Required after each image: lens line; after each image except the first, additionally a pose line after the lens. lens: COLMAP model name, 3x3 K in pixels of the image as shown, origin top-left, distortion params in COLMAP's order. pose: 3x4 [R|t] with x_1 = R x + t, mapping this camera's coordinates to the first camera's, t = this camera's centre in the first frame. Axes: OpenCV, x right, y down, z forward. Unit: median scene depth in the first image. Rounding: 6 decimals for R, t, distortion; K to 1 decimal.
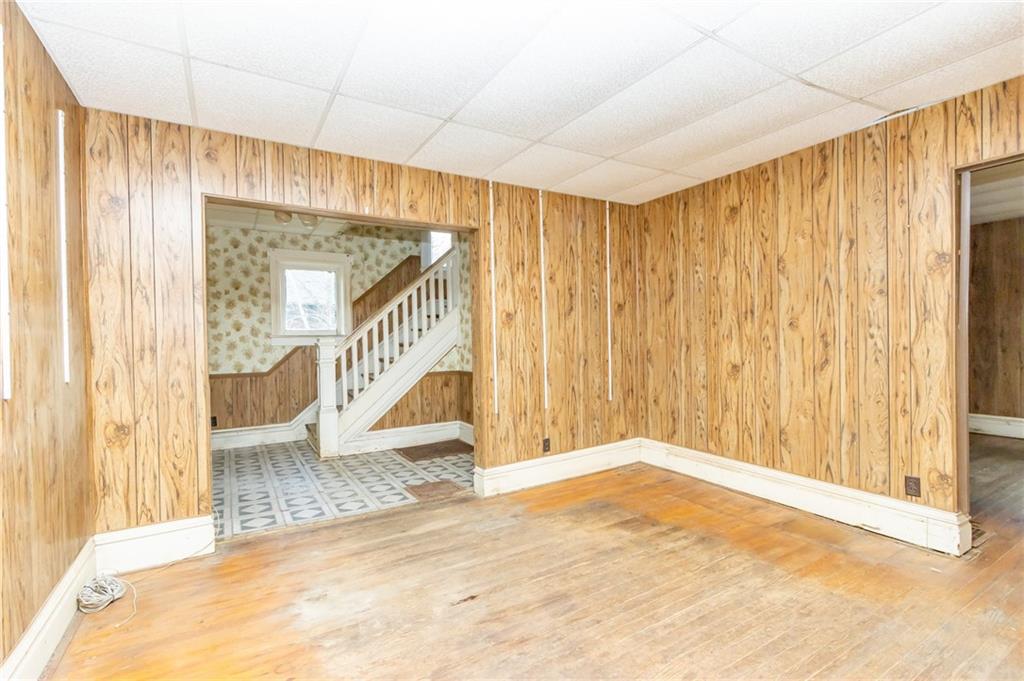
lens RADIAL K [[459.4, 0, 490.6], [0, 459.4, 342.3], [0, 0, 1]] dist [0.004375, -0.000429]
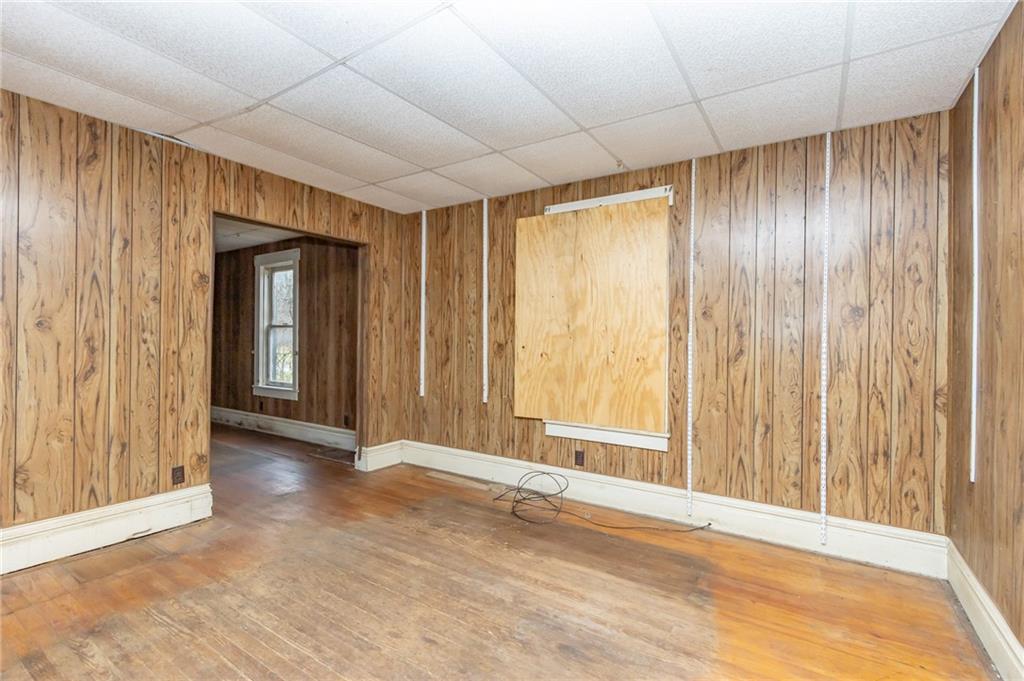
lens RADIAL K [[459.4, 0, 513.2], [0, 459.4, 342.4], [0, 0, 1]] dist [0.004375, -0.000429]
pose [[-0.451083, 0.009701, 0.892429, -0.392426], [0.004173, 0.999953, -0.008760, 0.001294], [-0.892472, -0.000227, -0.451102, 0.662598]]
